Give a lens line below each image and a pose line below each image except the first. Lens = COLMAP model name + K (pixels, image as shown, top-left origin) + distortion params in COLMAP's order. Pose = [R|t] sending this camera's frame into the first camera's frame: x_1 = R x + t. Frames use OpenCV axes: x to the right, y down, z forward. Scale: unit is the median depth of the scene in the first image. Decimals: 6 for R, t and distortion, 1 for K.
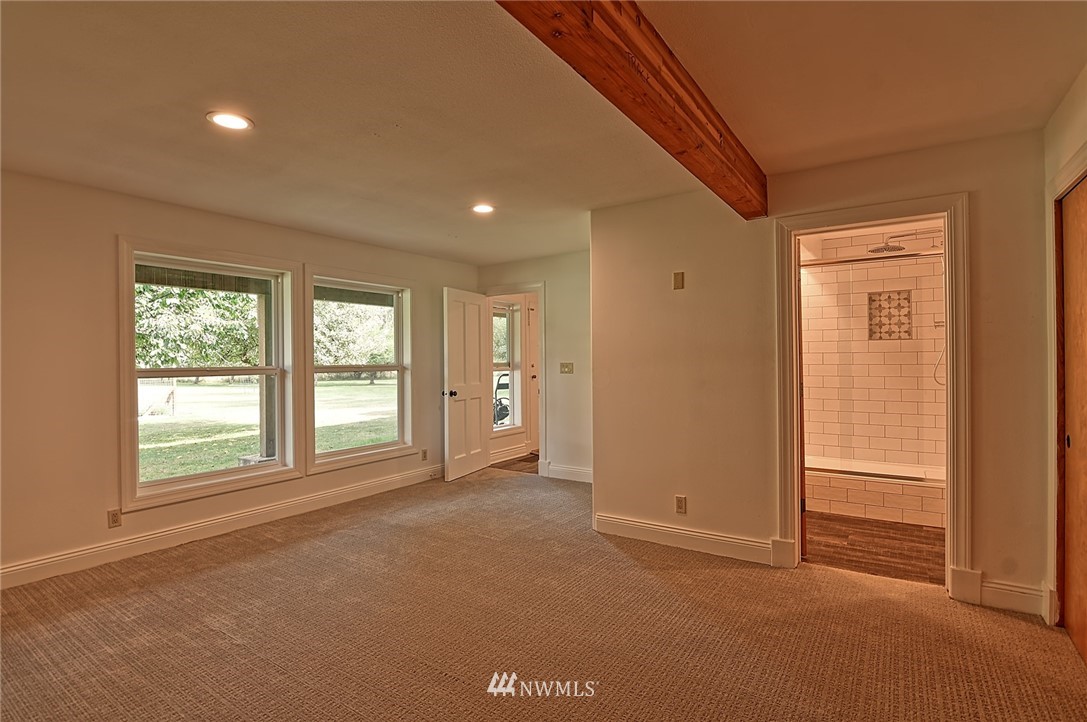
lens RADIAL K [[531.2, 0, 548.4], [0, 531.2, 359.1], [0, 0, 1]] dist [-0.003137, -0.012811]
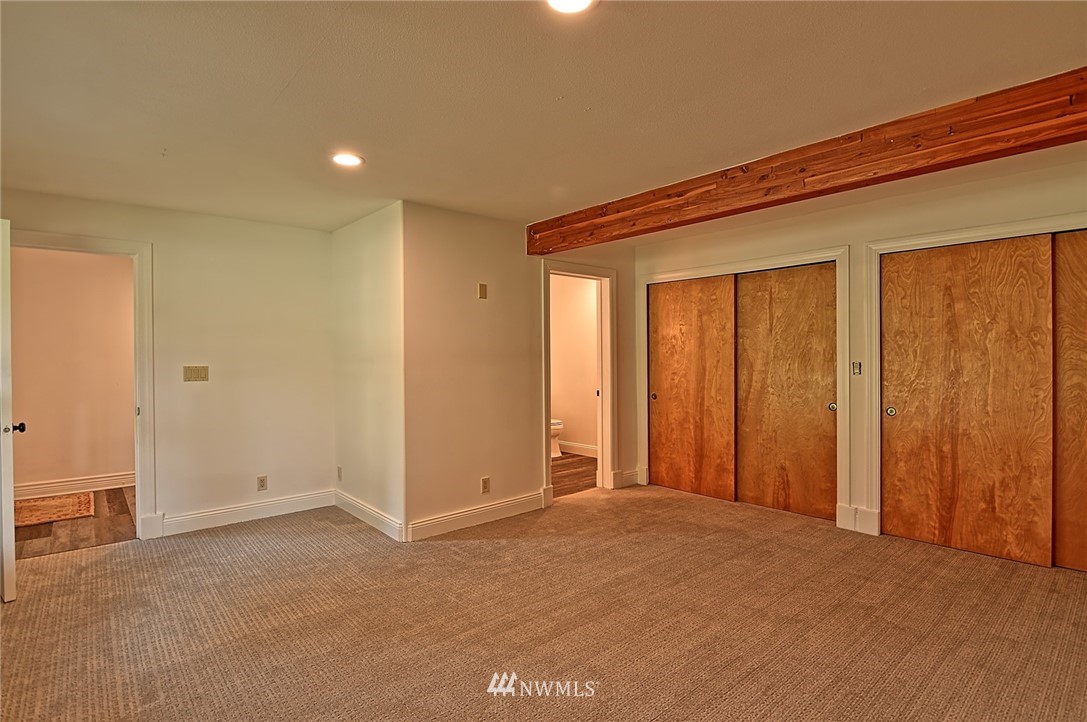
lens RADIAL K [[531.2, 0, 548.4], [0, 531.2, 359.1], [0, 0, 1]] dist [-0.003137, -0.012811]
pose [[0.255213, 0.000521, 0.966885, -0.832235], [0.006656, 0.999975, -0.002296, 0.003514], [-0.966862, 0.007021, 0.255203, 0.570160]]
